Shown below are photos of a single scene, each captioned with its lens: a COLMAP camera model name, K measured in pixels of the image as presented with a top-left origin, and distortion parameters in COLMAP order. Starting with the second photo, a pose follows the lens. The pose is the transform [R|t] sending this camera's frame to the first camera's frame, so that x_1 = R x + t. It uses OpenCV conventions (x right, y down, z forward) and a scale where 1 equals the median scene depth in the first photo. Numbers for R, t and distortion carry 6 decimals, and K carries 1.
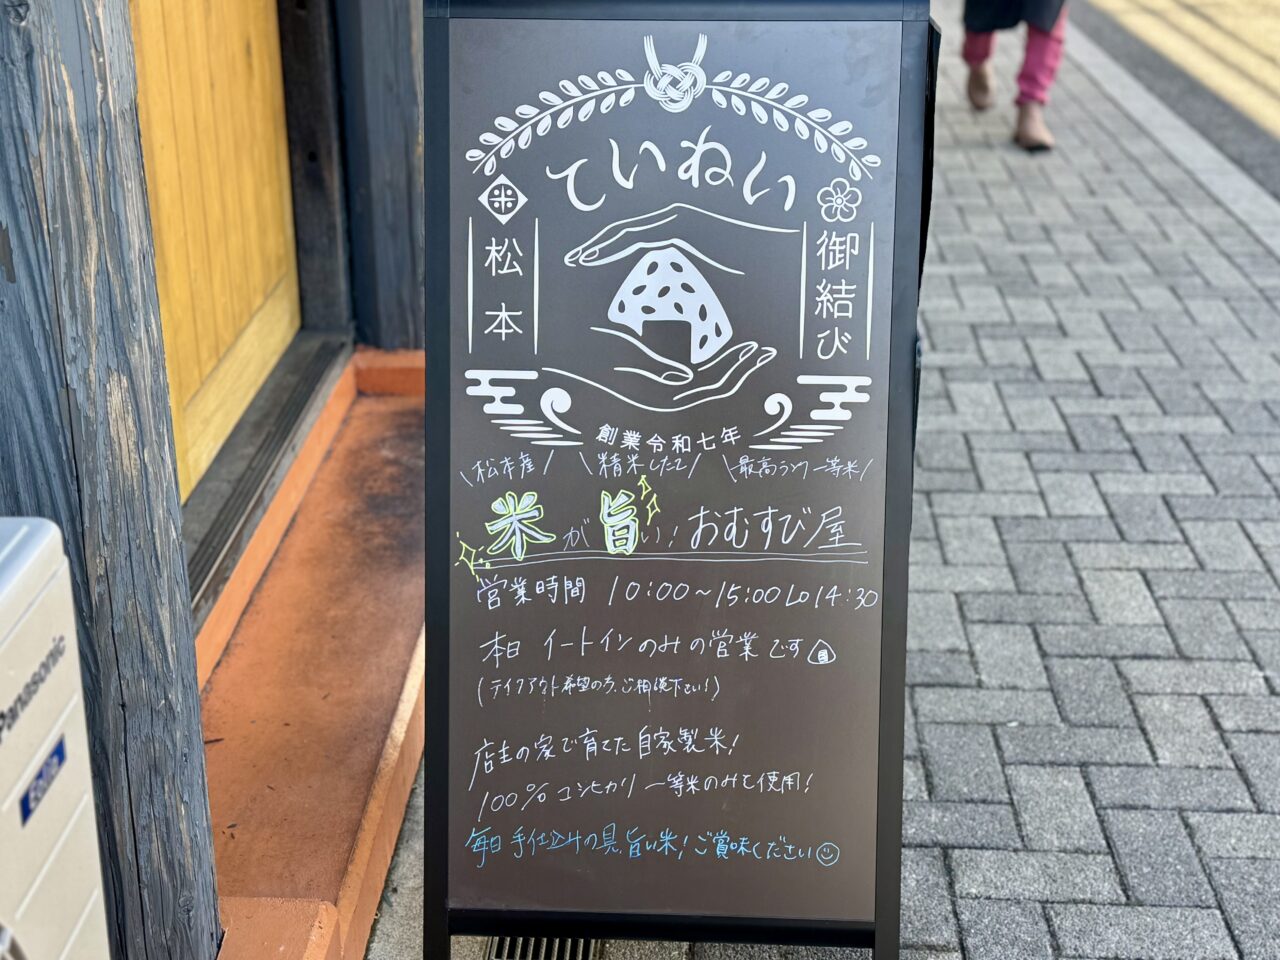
lens RADIAL K [[1834.7, 0, 647.8], [0, 1834.7, 474.3], [0, 0, 1]] dist [0.147932, 0.000000]
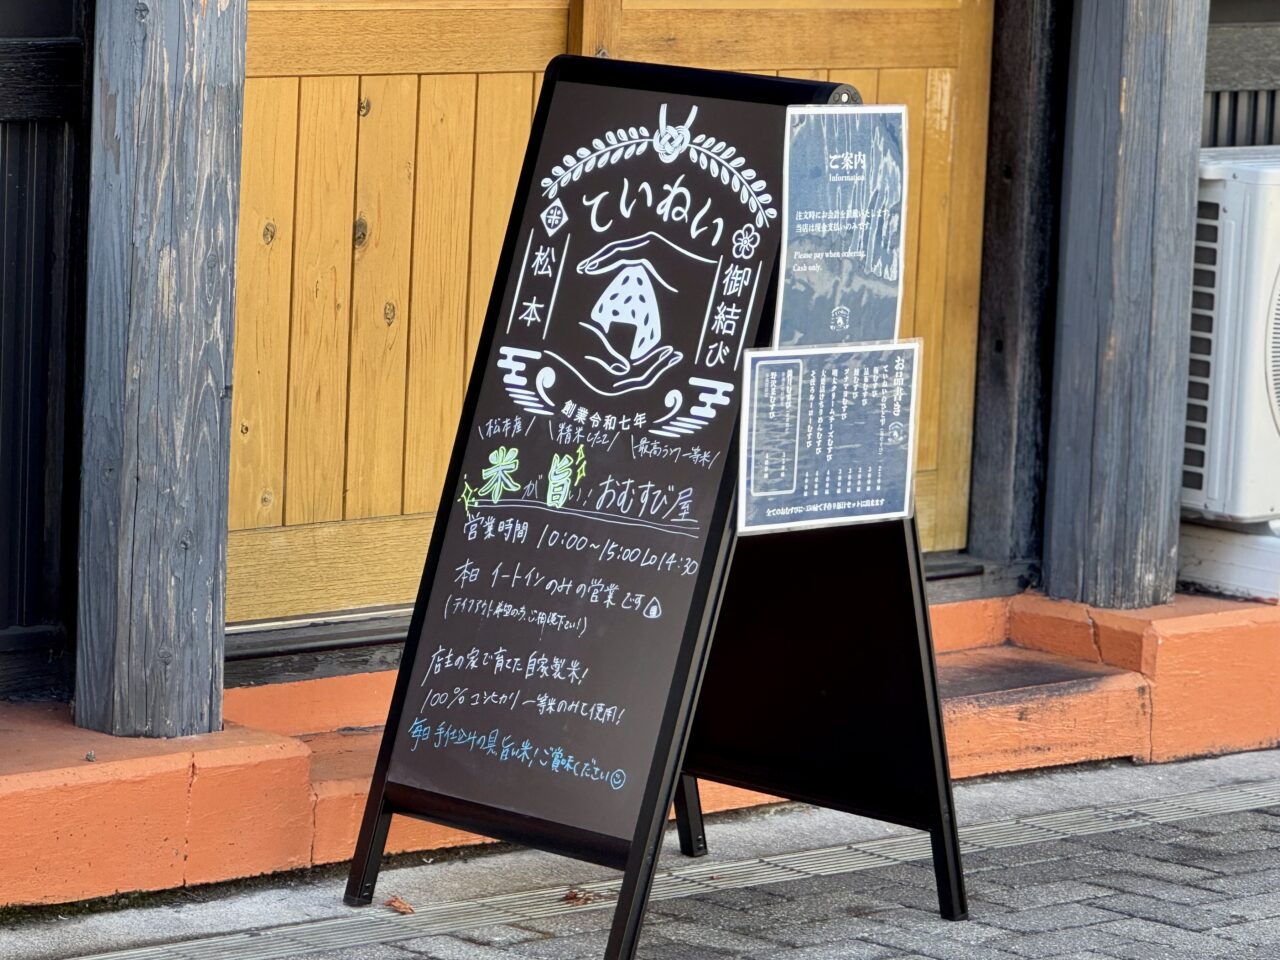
lens RADIAL K [[5947.8, 0, 635.7], [0, 5947.8, 478.3], [0, 0, 1]] dist [-0.555463, 0.000000]
pose [[0.723428, 0.119983, -0.679894, 2.705333], [-0.302311, 0.940405, -0.155712, 0.624287], [0.620693, 0.318186, 0.716588, -1.787608]]
